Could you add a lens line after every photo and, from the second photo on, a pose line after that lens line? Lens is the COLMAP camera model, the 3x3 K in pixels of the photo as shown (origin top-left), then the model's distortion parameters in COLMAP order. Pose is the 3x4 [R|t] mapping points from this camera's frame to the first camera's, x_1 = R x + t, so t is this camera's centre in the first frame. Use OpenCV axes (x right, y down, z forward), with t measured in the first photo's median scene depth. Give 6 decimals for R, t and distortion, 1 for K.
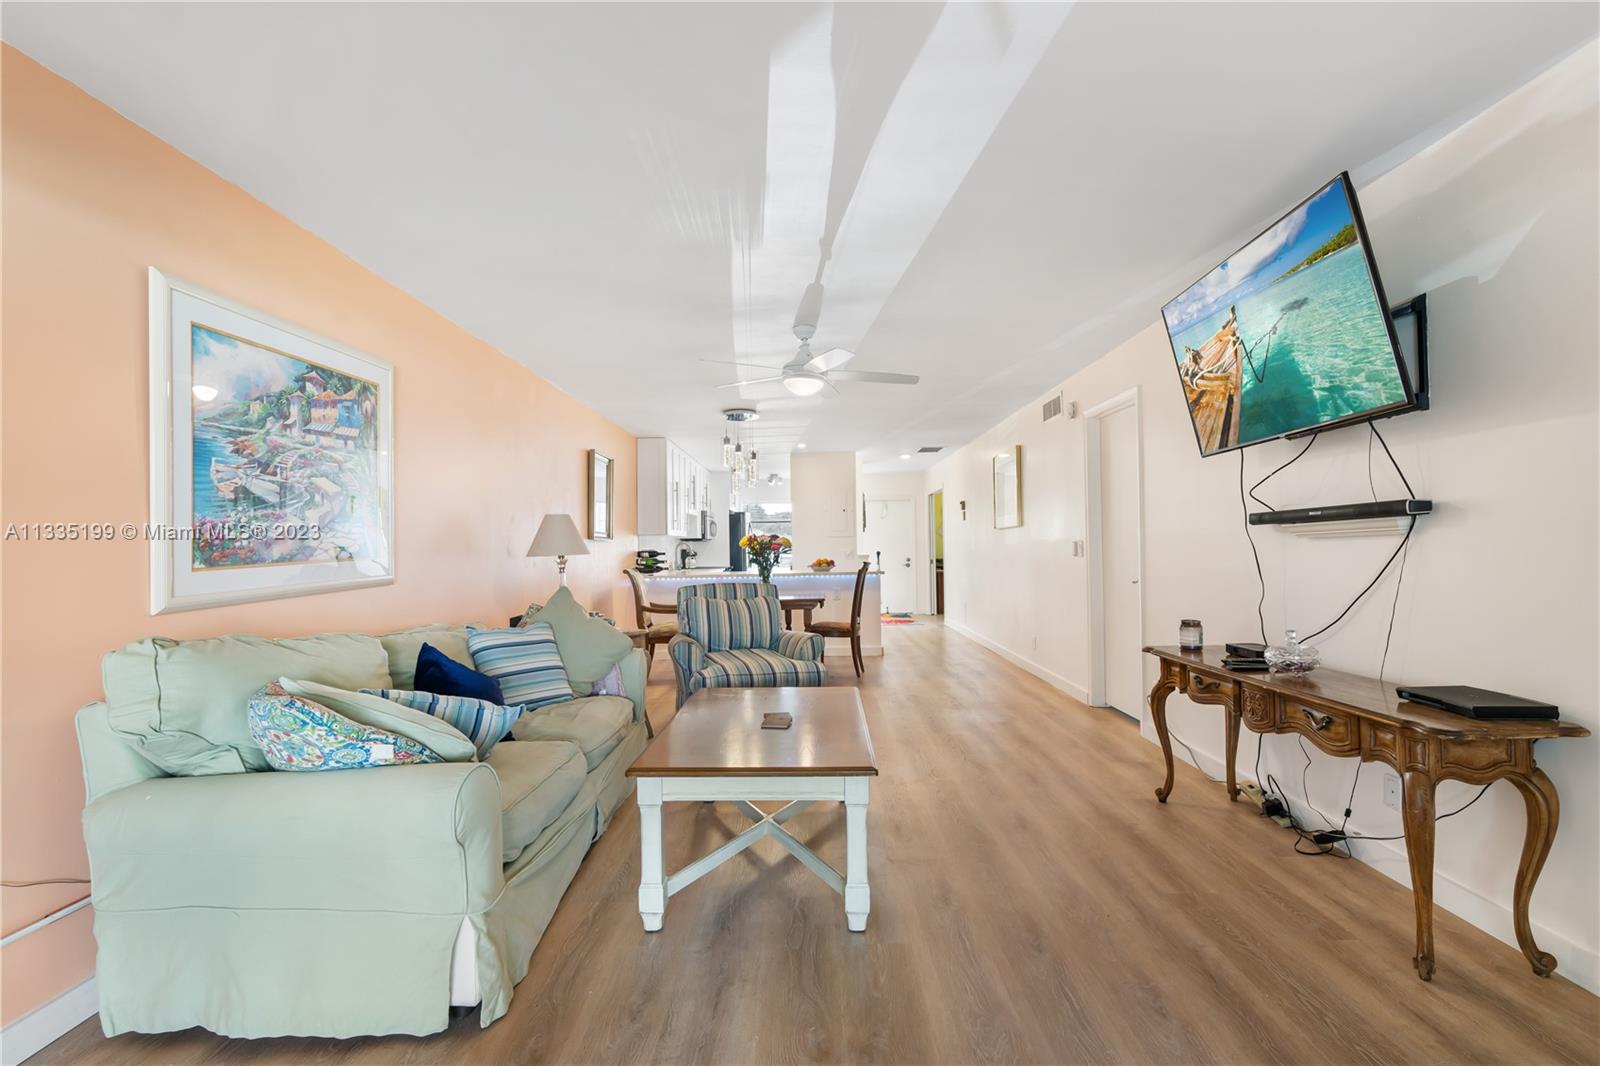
lens RADIAL K [[739.1, 0, 805.9], [0, 739.1, 527.6], [0, 0, 1]] dist [-0.009496, 0.000577]
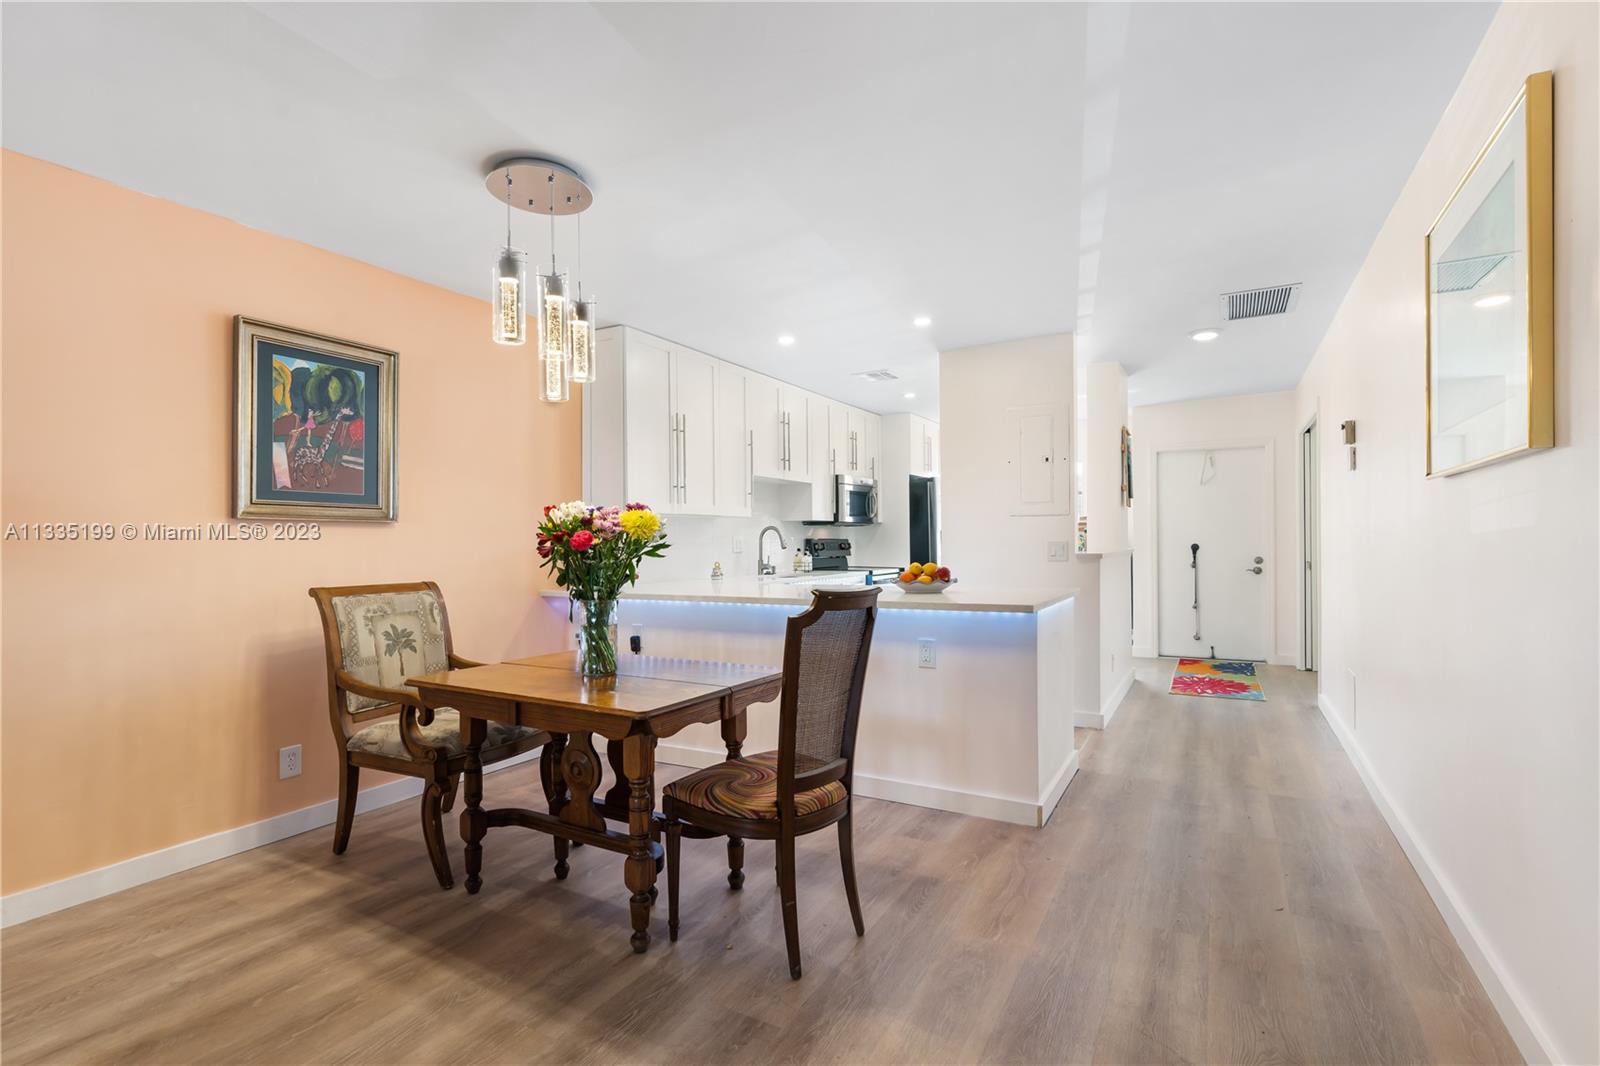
lens RADIAL K [[753.5, 0, 800.0], [0, 753.5, 533.0], [0, 0, 1]] dist [-0.002169, -0.000124]
pose [[0.876745, 0.005391, -0.480926, 0.469351], [0.008381, 0.999614, 0.026484, 0.028708], [0.480883, -0.027250, 0.876361, 1.577762]]
